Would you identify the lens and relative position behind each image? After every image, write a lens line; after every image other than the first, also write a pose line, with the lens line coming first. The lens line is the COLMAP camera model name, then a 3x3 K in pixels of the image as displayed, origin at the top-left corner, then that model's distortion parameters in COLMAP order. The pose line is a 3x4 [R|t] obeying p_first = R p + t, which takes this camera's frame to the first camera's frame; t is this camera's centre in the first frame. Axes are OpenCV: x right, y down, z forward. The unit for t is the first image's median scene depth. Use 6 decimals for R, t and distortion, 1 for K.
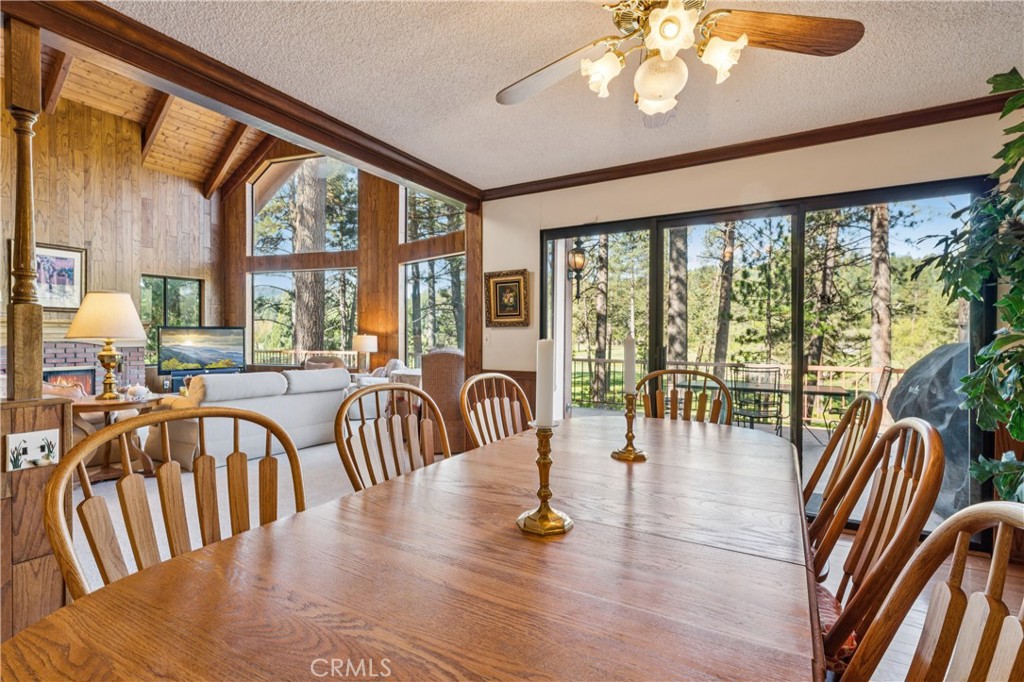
lens RADIAL K [[466.8, 0, 505.8], [0, 466.8, 341.5], [0, 0, 1]] dist [0.002903, 0.000458]
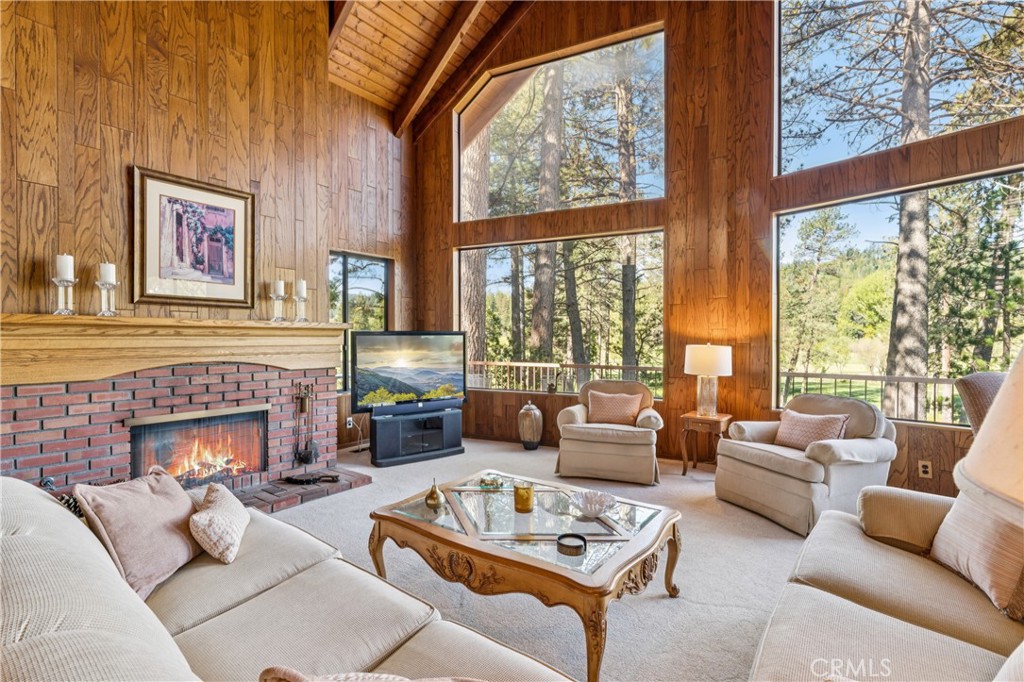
lens RADIAL K [[466.8, 0, 517.5], [0, 466.8, 340.7], [0, 0, 1]] dist [0.002903, 0.000458]
pose [[0.992754, -0.003750, -0.120107, -0.474744], [0.003309, 0.999987, -0.003872, -0.018417], [0.120120, 0.003447, 0.992753, 0.445995]]
